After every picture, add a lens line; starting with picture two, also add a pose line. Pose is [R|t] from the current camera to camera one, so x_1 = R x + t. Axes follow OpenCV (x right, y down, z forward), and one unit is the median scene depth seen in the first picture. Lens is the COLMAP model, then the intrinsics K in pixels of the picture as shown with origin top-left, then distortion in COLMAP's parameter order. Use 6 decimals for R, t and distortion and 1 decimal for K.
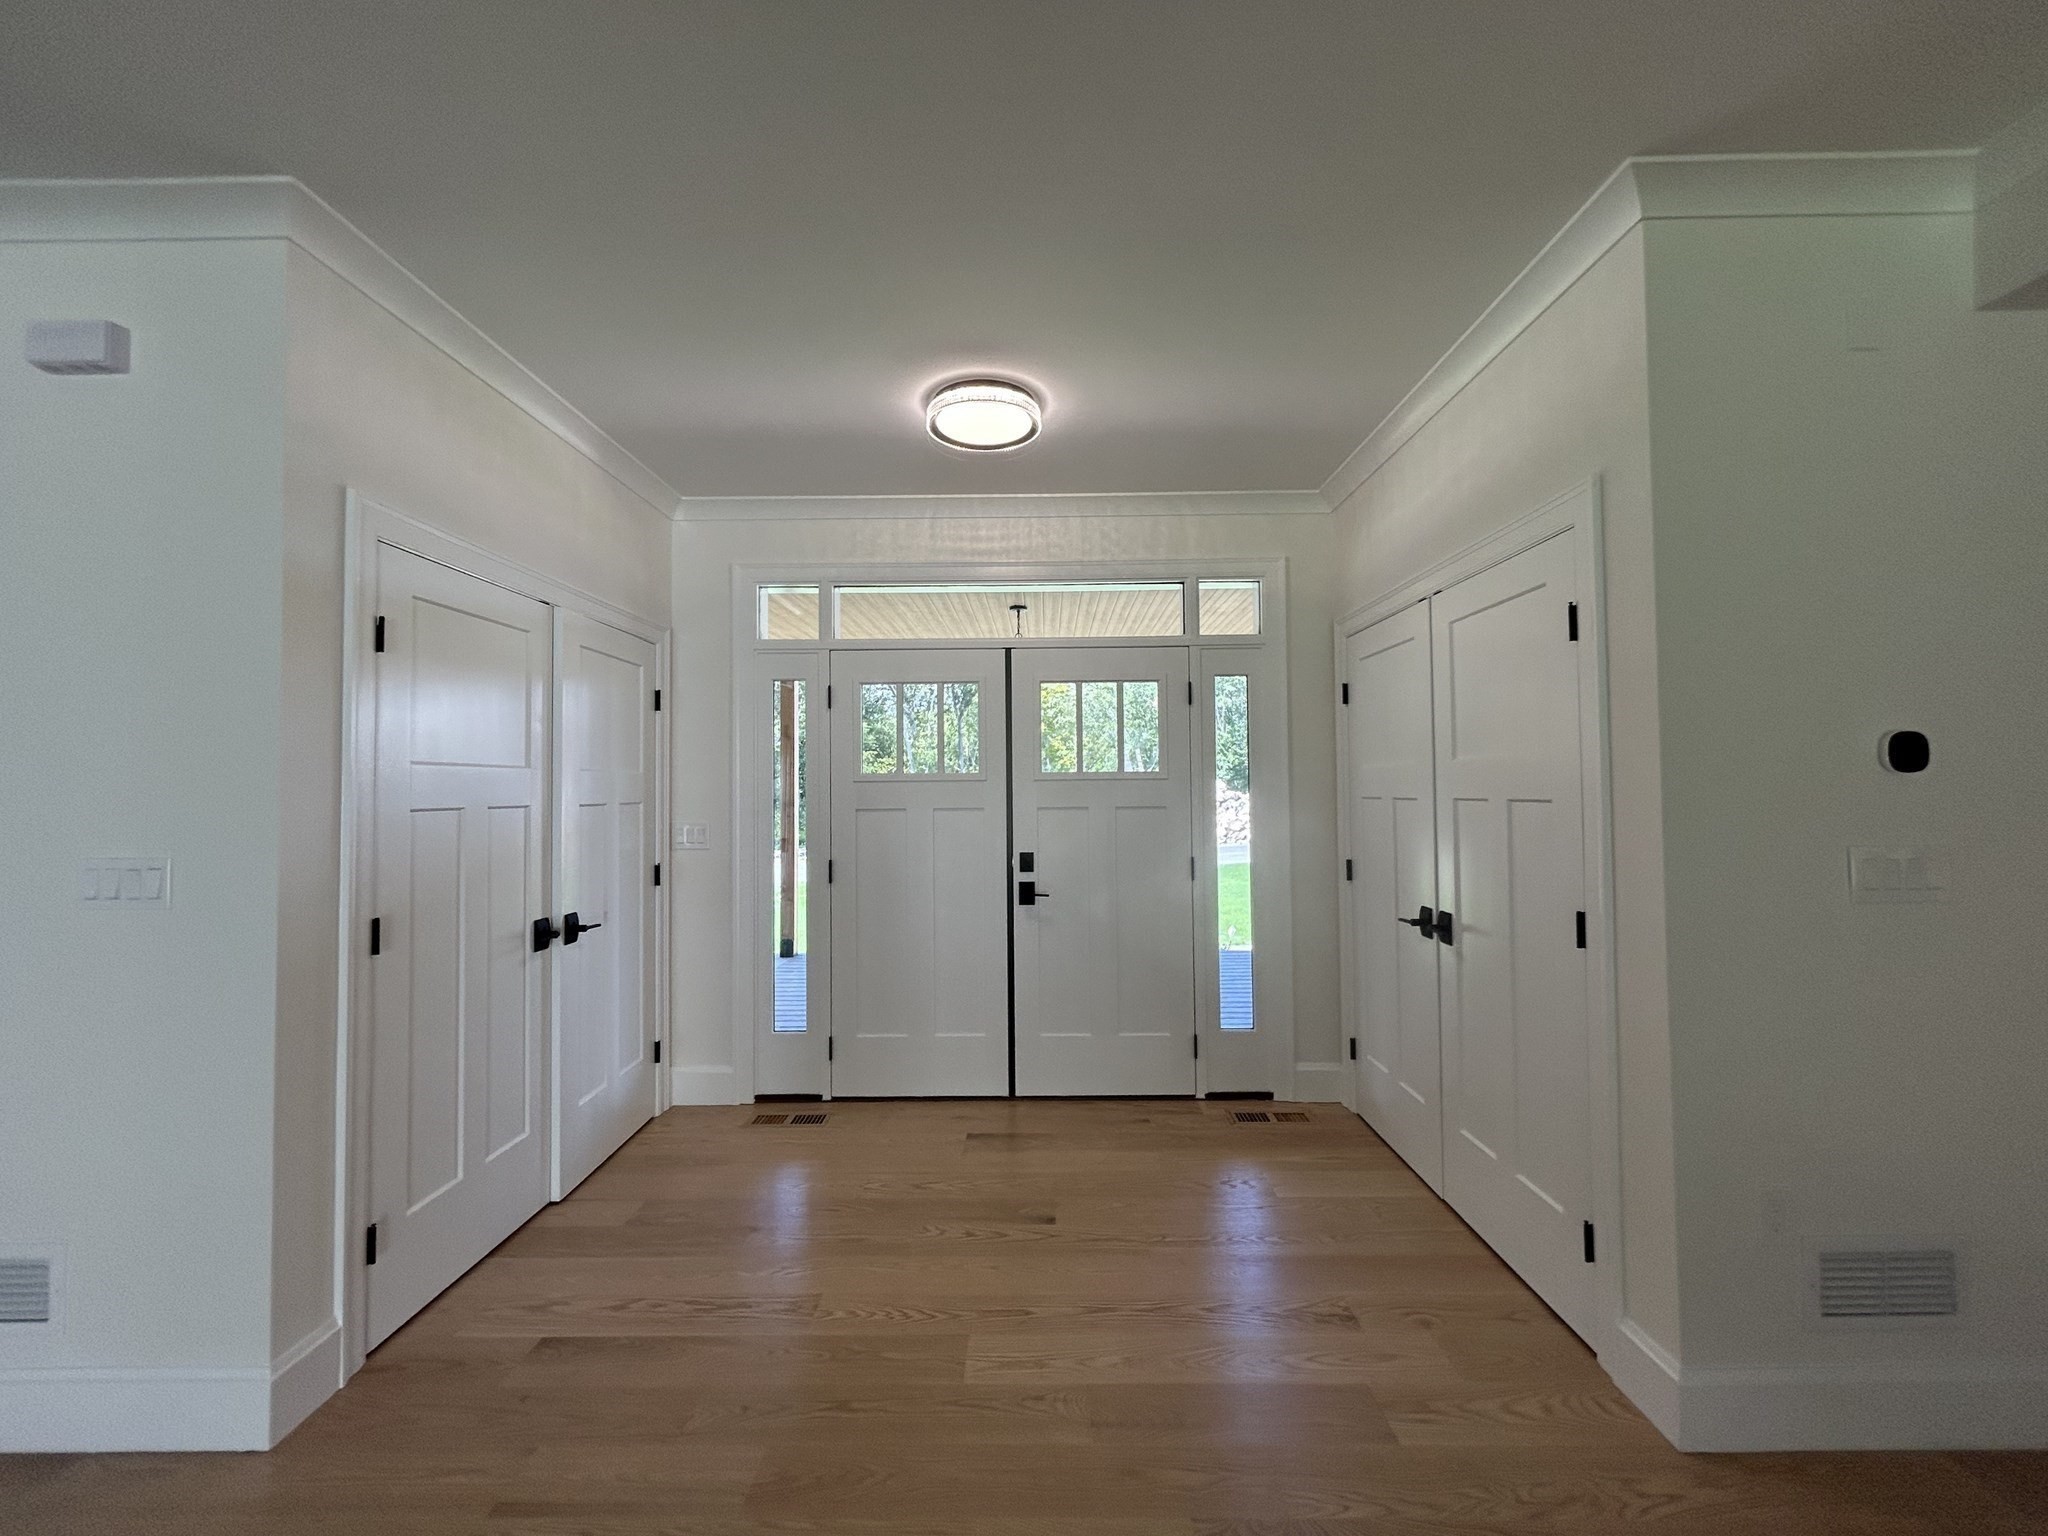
lens RADIAL K [[821.1, 0, 1033.3], [0, 821.1, 769.3], [0, 0, 1]] dist [-0.001206, 0.000019]
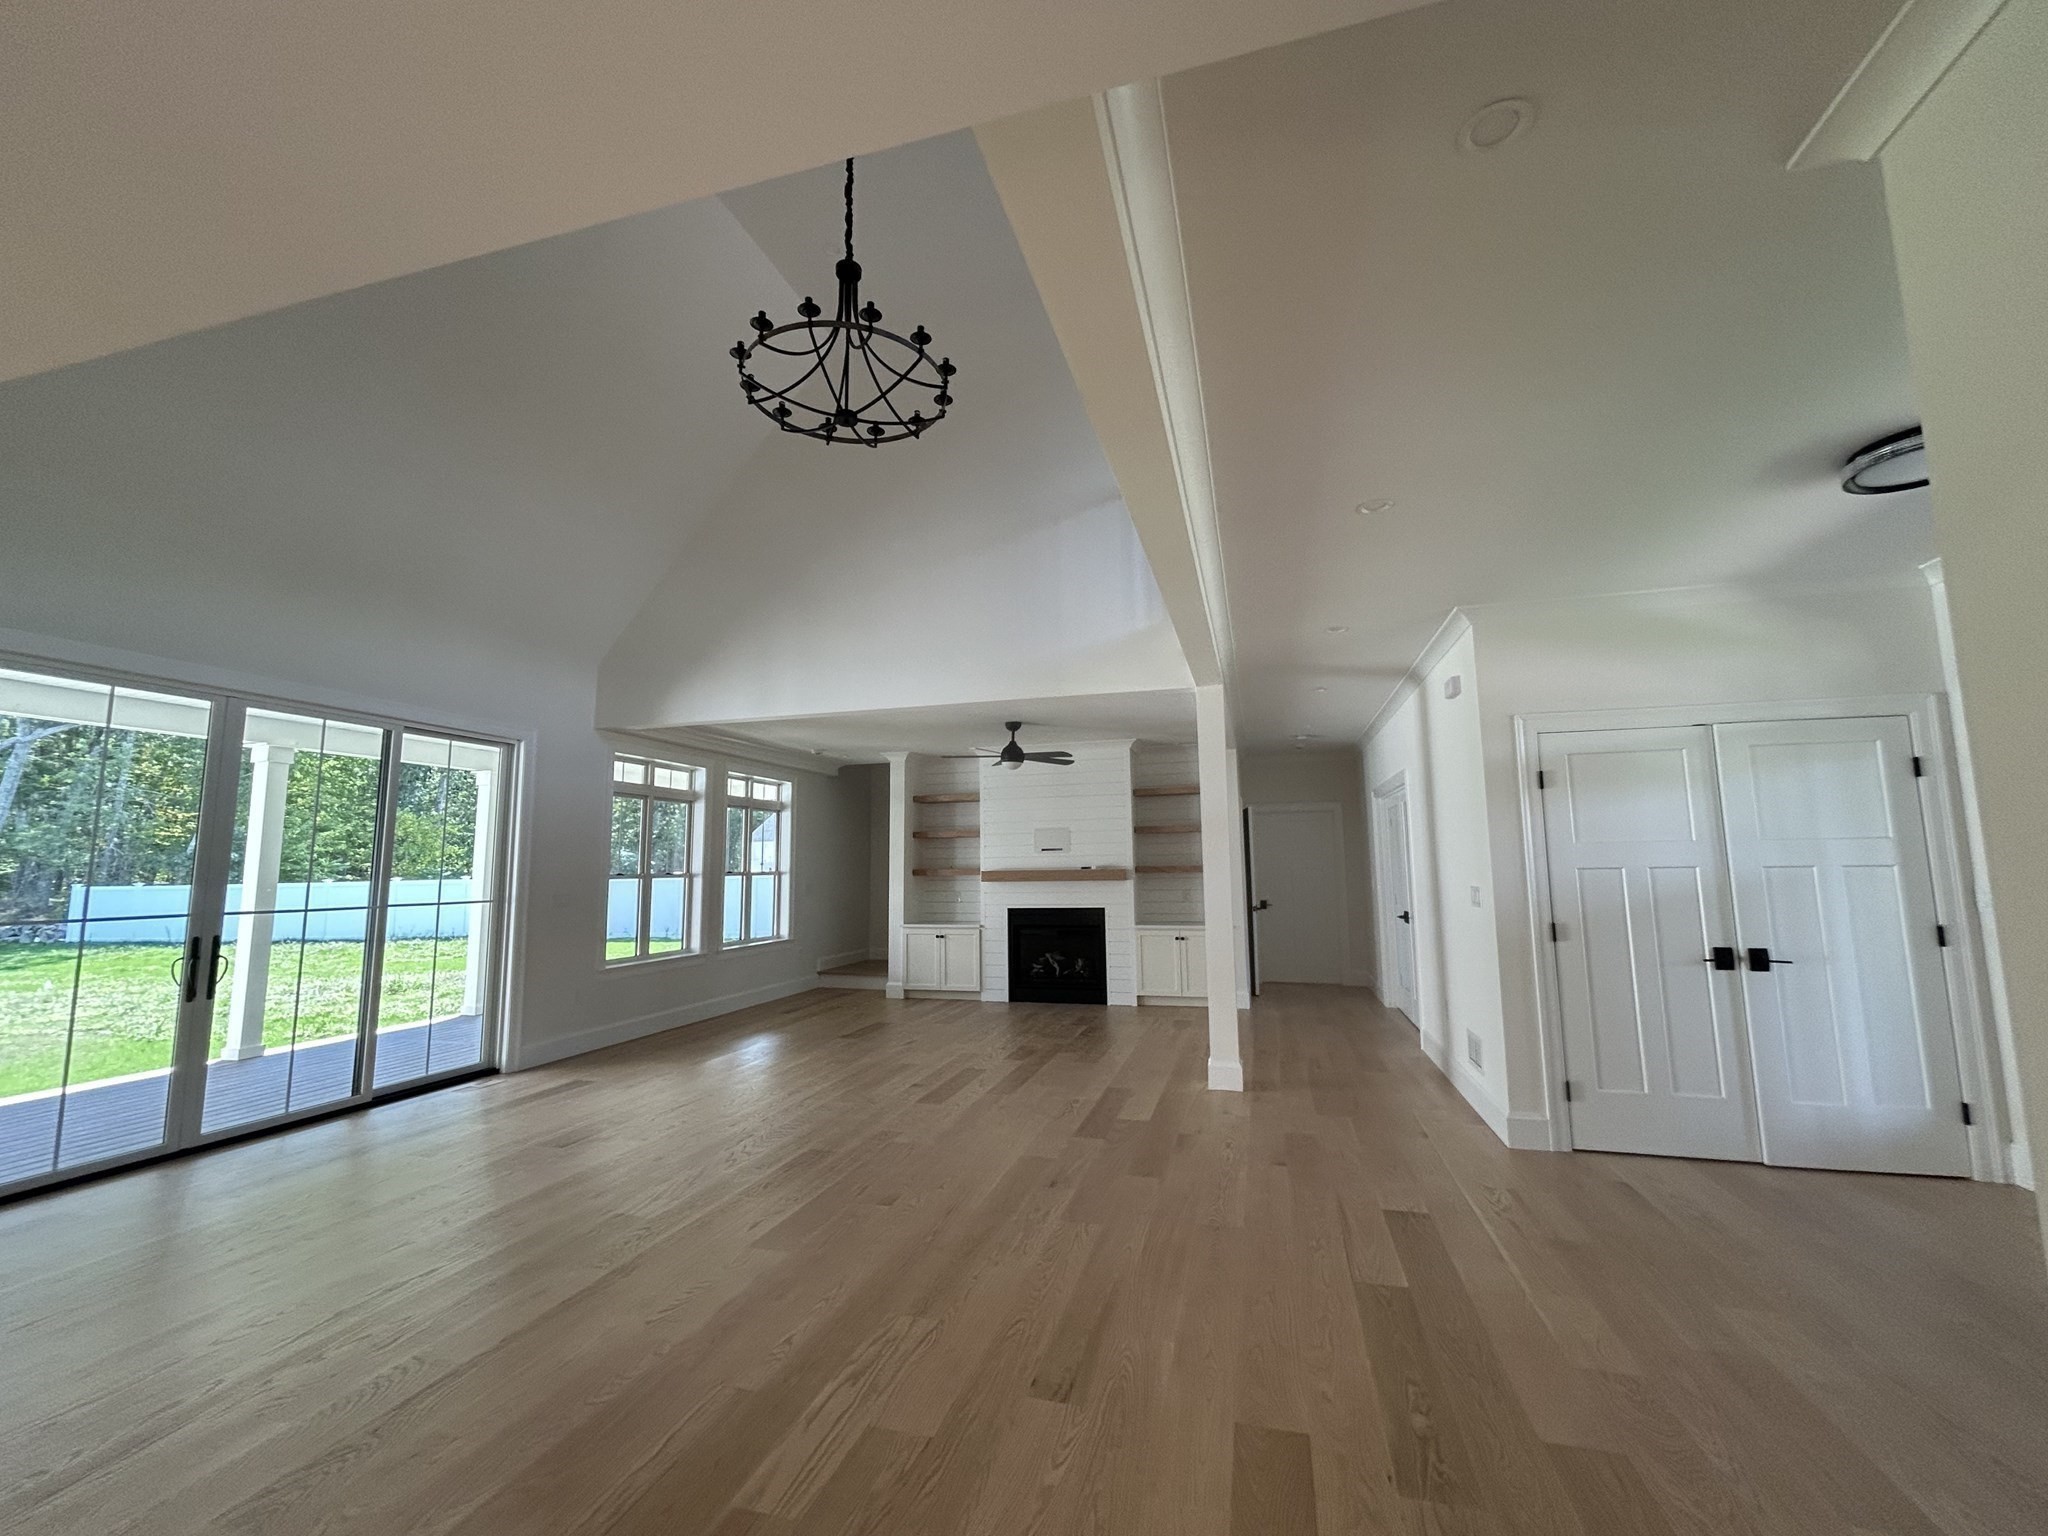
lens RADIAL K [[821.1, 0, 1033.3], [0, 821.1, 769.3], [0, 0, 1]] dist [-0.001206, 0.000019]
pose [[-0.262541, -0.080903, -0.961523, 1.092302], [0.047949, 0.994154, -0.096740, -0.040898], [0.963729, -0.071502, -0.257127, 0.247817]]
